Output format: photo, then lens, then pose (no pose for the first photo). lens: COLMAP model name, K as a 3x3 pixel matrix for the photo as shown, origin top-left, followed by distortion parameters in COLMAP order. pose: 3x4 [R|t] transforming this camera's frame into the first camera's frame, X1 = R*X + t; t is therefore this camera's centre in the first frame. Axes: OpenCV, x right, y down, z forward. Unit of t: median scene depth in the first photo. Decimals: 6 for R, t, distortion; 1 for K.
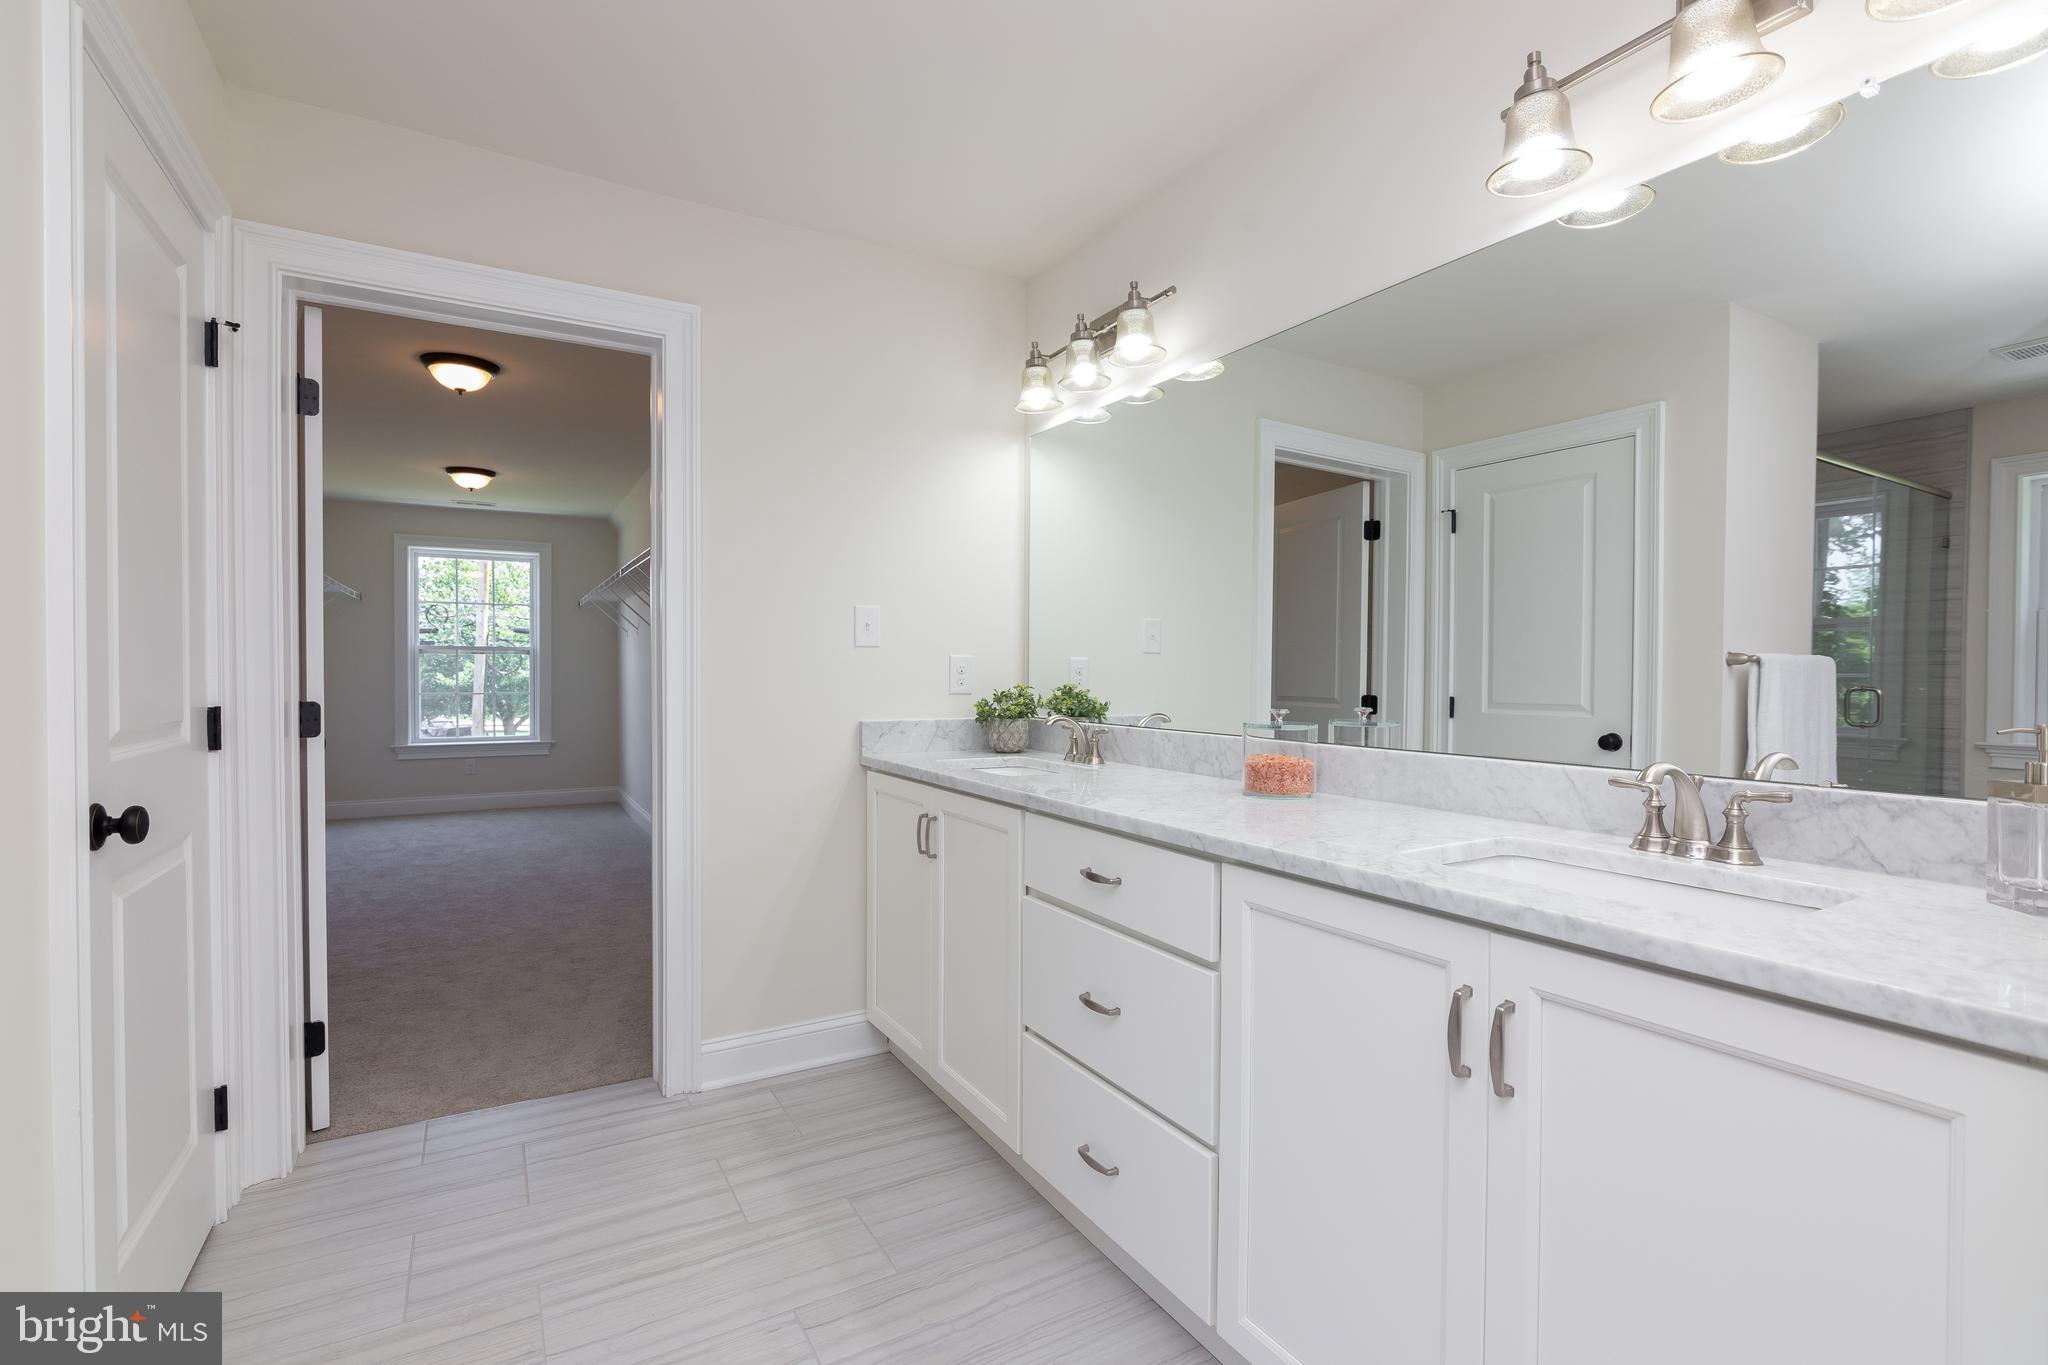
lens RADIAL K [[945.7, 0, 1022.7], [0, 945.7, 685.7], [0, 0, 1]] dist [-0.013050, 0.003903]
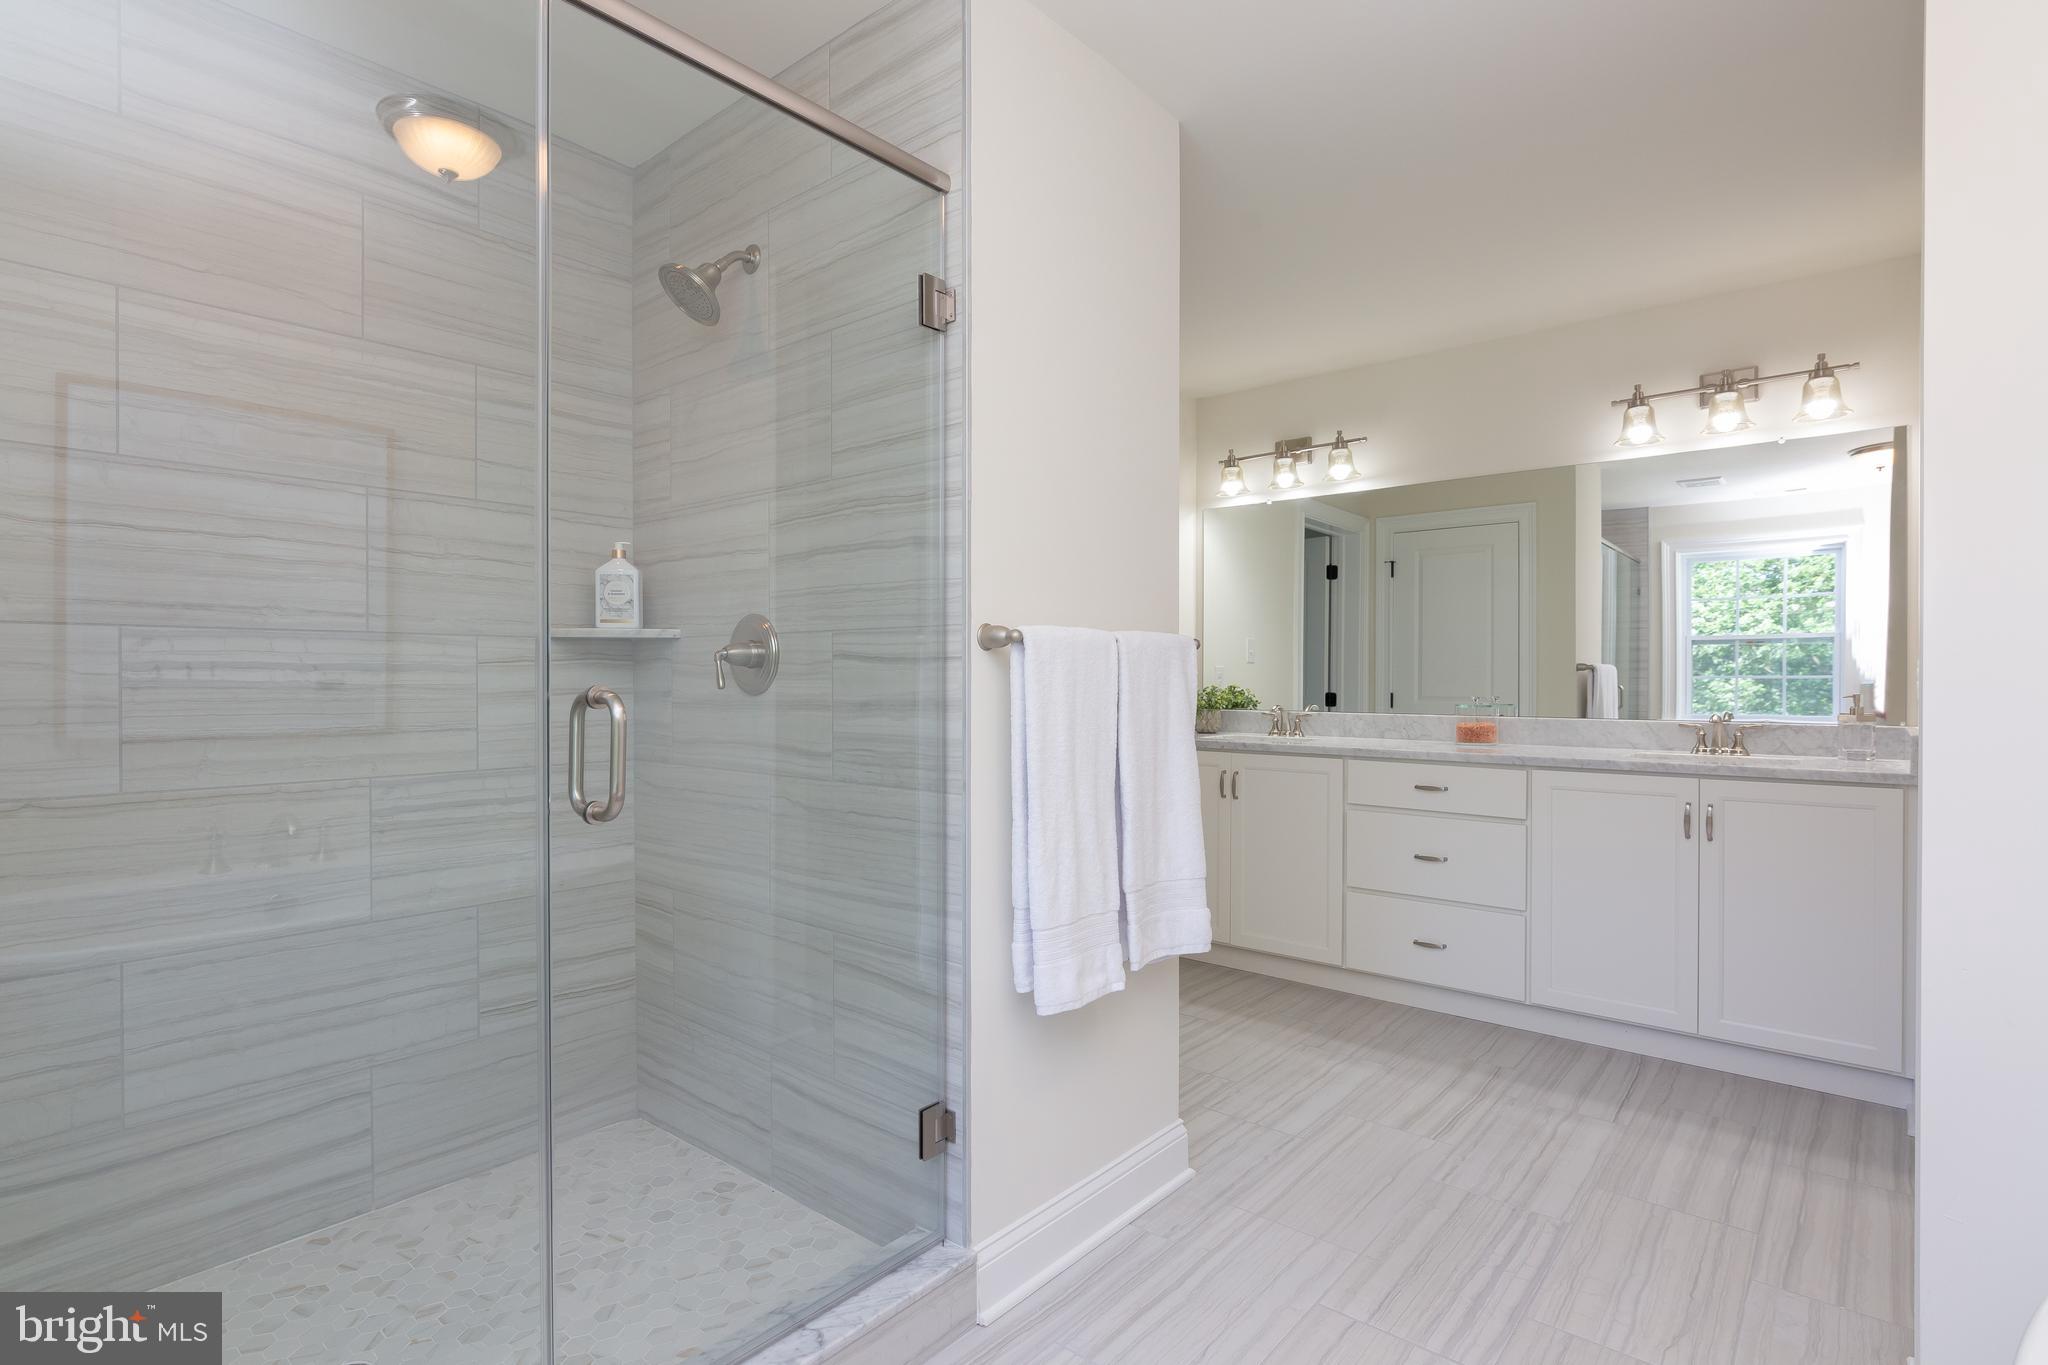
lens RADIAL K [[1013.6, 0, 1025.0], [0, 1013.6, 683.9], [0, 0, 1]] dist [-0.021641, -0.000058]
pose [[0.944256, -0.004822, 0.329178, -0.690935], [0.006866, 0.999964, -0.005047, 0.002427], [-0.329142, 0.007026, 0.944254, -0.310766]]
